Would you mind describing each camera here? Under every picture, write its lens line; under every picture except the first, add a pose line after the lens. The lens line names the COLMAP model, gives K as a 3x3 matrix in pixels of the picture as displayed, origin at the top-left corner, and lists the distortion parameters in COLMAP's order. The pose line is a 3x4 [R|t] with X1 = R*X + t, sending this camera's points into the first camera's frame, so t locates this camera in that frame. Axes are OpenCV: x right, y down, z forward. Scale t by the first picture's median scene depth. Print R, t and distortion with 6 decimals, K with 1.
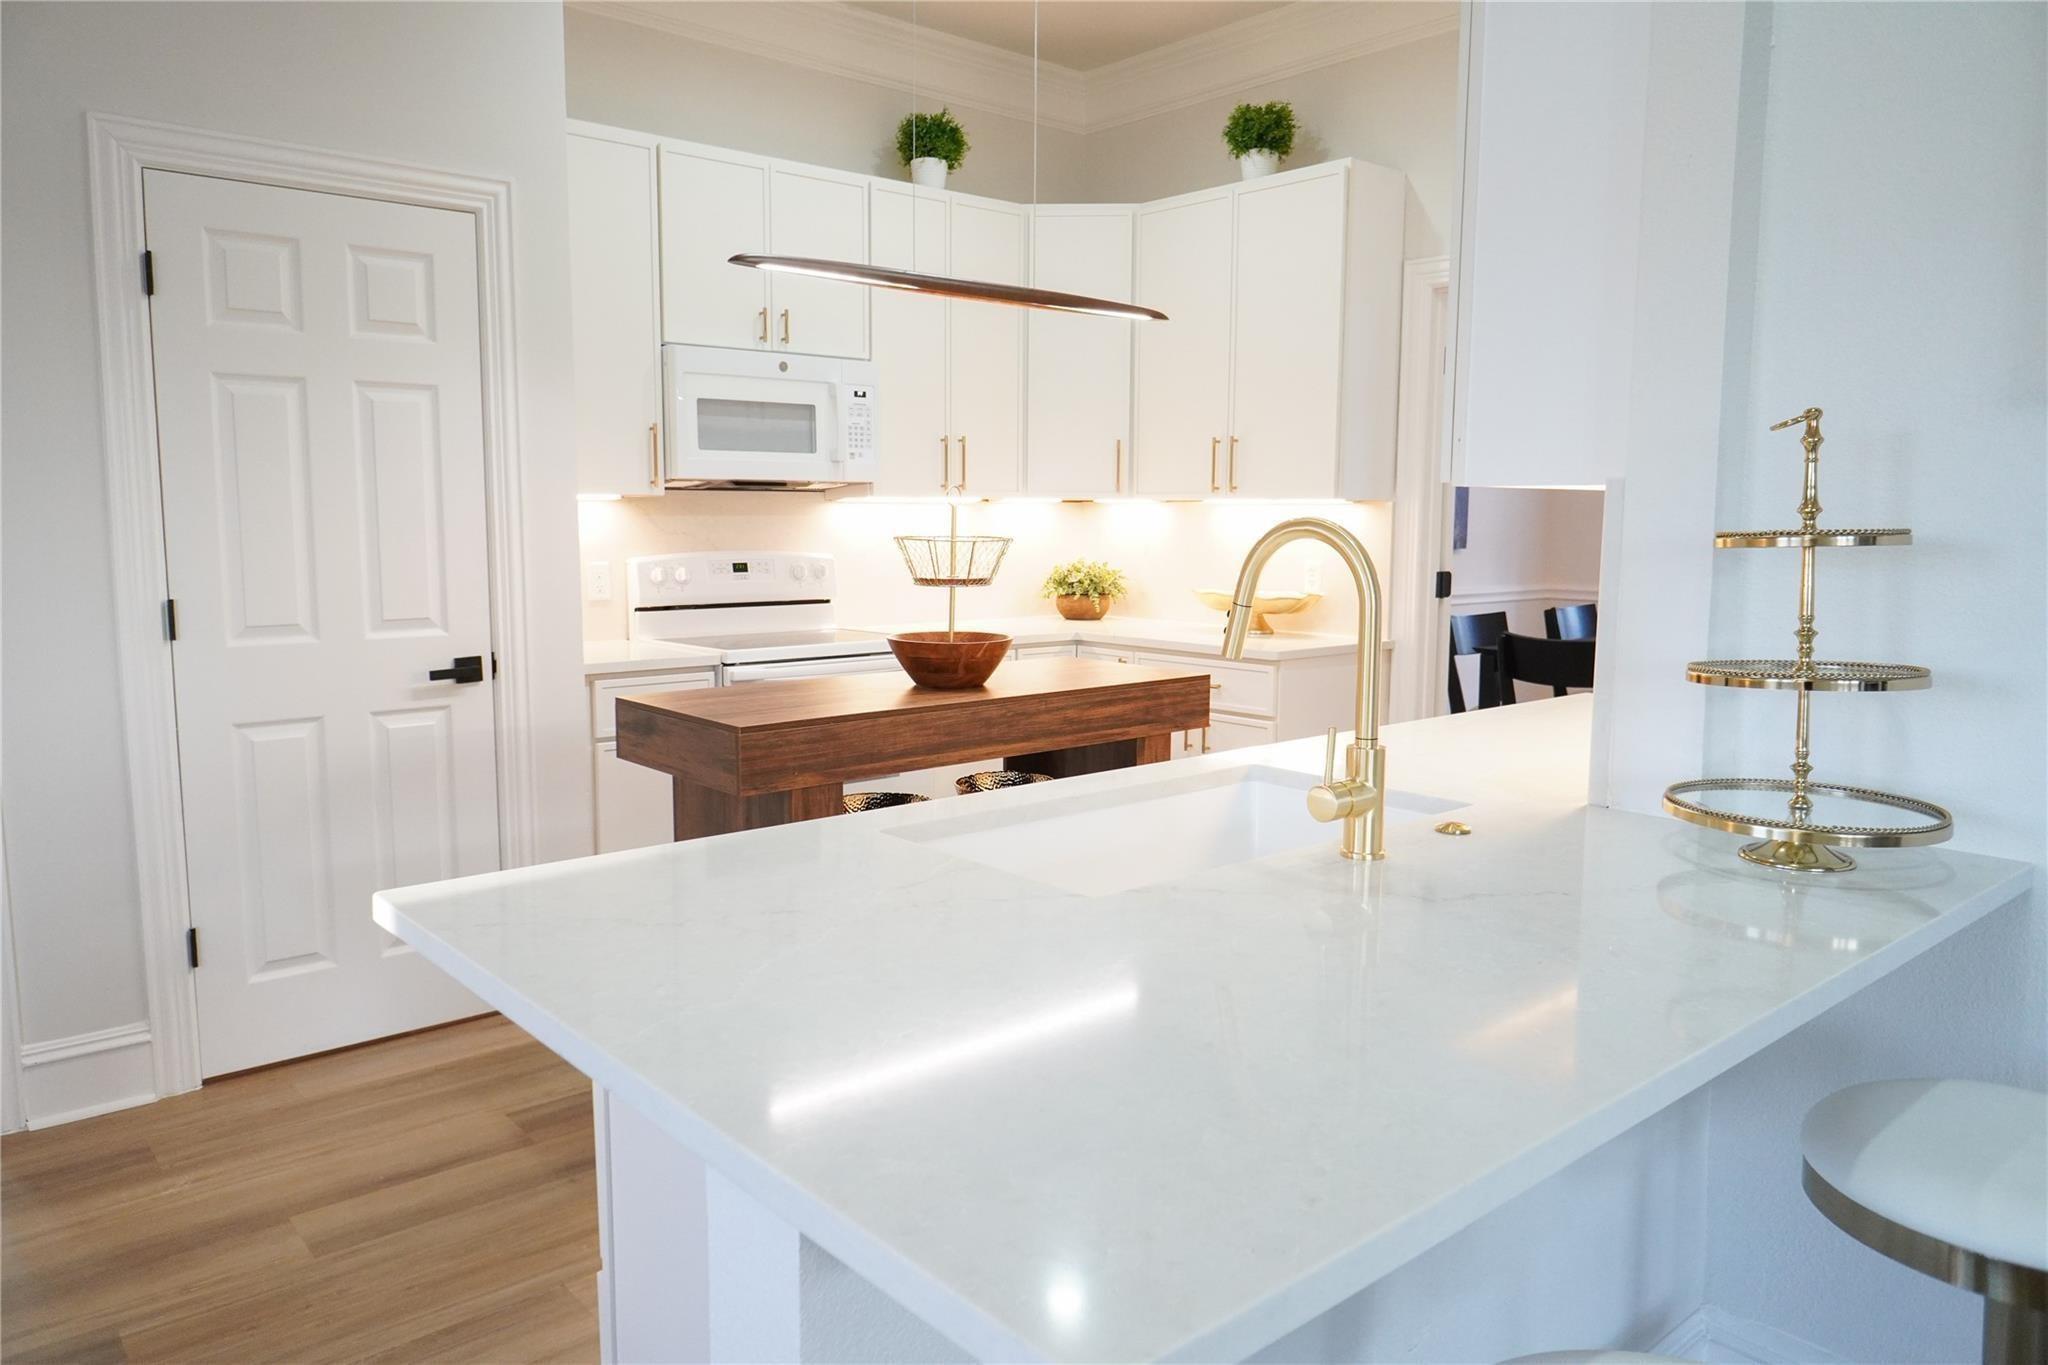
lens RADIAL K [[1396.2, 0, 1076.9], [0, 1396.2, 676.2], [0, 0, 1]] dist [-0.008445, -0.001728]
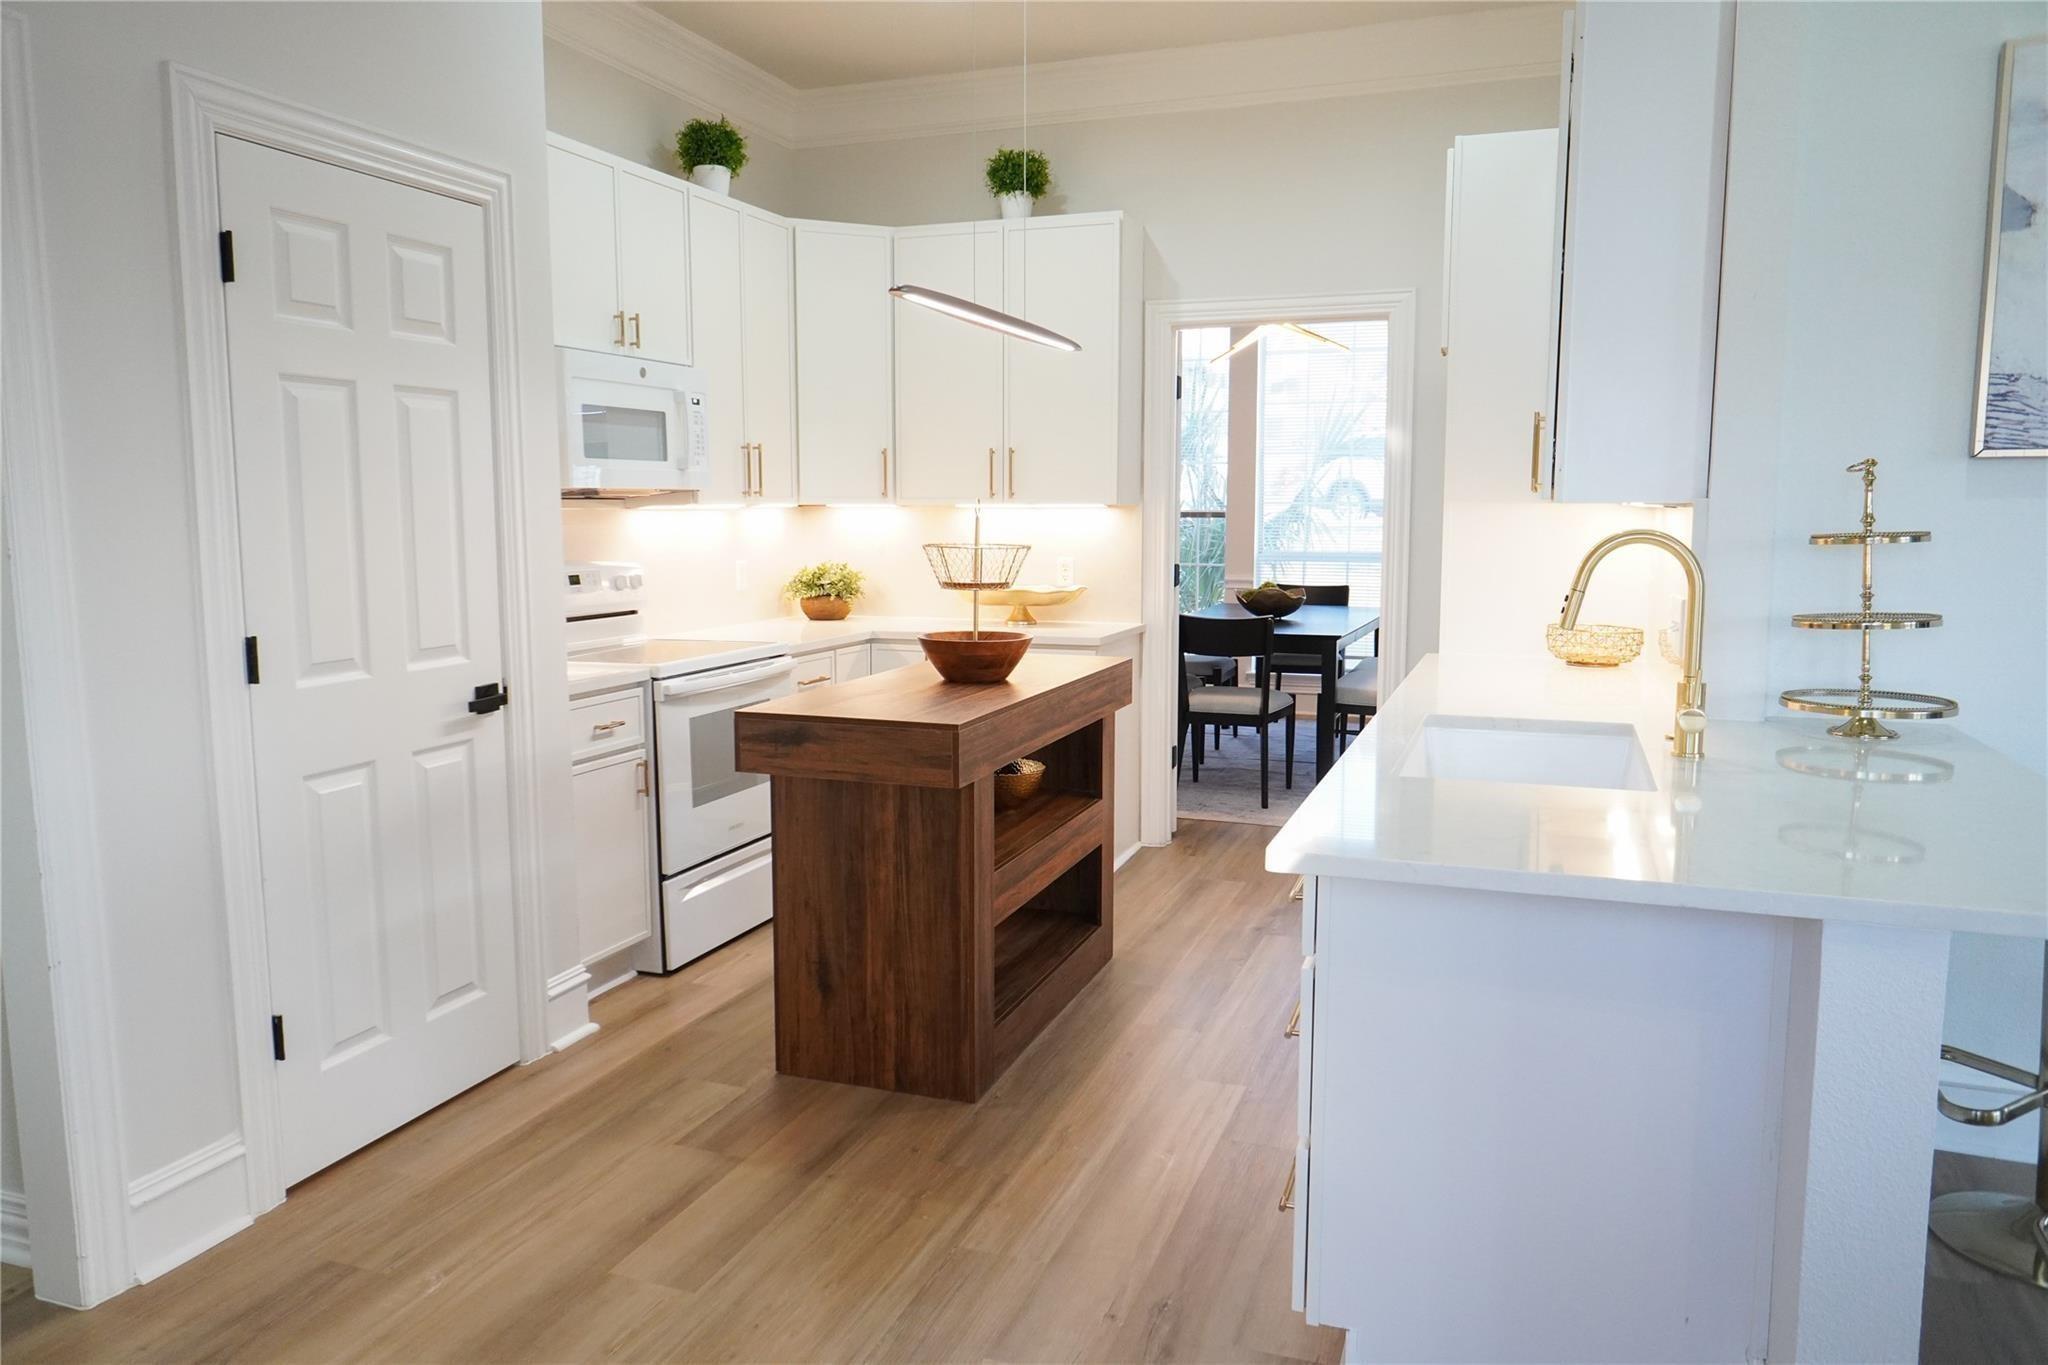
lens RADIAL K [[1396.2, 0, 1076.9], [0, 1396.2, 676.2], [0, 0, 1]] dist [-0.008445, -0.001728]
pose [[0.875844, -0.065292, 0.478158, -0.549117], [0.062958, 0.997797, 0.020927, -0.014586], [-0.478471, 0.011775, 0.878025, 0.000580]]
